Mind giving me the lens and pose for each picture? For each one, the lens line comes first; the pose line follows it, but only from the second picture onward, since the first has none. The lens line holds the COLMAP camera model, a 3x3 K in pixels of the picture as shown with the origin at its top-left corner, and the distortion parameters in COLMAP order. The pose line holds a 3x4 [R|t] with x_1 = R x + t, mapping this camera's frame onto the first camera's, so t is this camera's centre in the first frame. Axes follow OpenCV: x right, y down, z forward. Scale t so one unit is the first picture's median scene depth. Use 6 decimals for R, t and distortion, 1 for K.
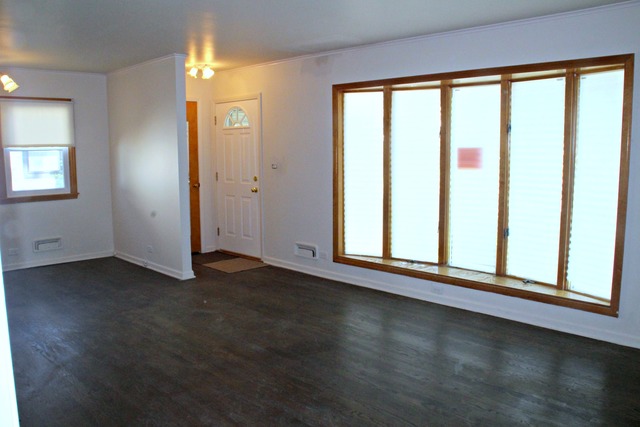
lens RADIAL K [[556.5, 0, 320.0], [0, 556.5, 213.5], [0, 0, 1]] dist [-0.204882, 0.205716]
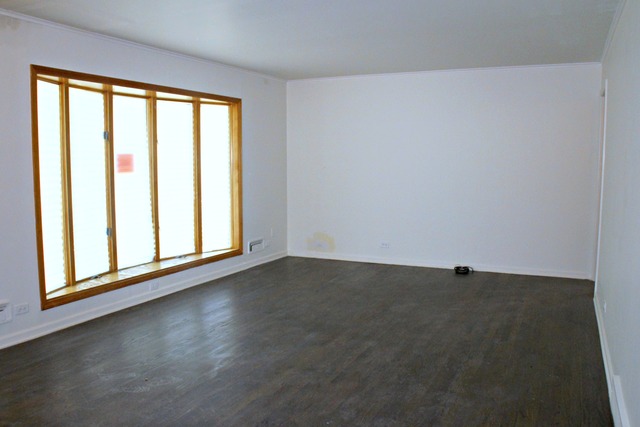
lens RADIAL K [[556.5, 0, 320.0], [0, 556.5, 213.5], [0, 0, 1]] dist [-0.204882, 0.205716]
pose [[-0.359373, -0.082918, 0.929503, -0.737615], [0.117904, 0.984028, 0.133367, -0.086779], [-0.925716, 0.157520, -0.343857, 0.885433]]
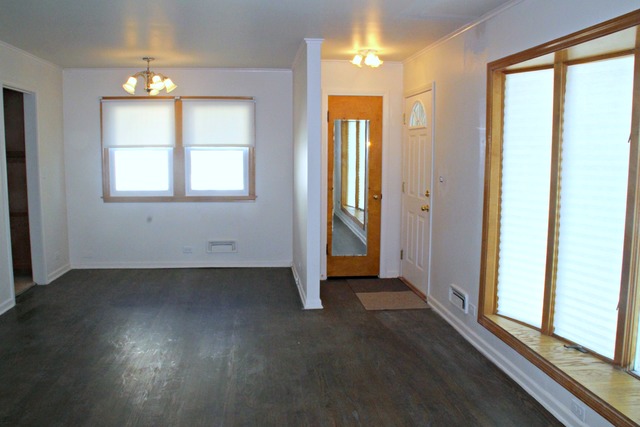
lens RADIAL K [[556.5, 0, 320.0], [0, 556.5, 213.5], [0, 0, 1]] dist [-0.204882, 0.205716]
pose [[0.779888, 0.083572, -0.620314, 0.279390], [-0.087506, 0.995871, 0.024153, -0.046118], [0.619772, 0.035444, 0.783981, 0.345910]]
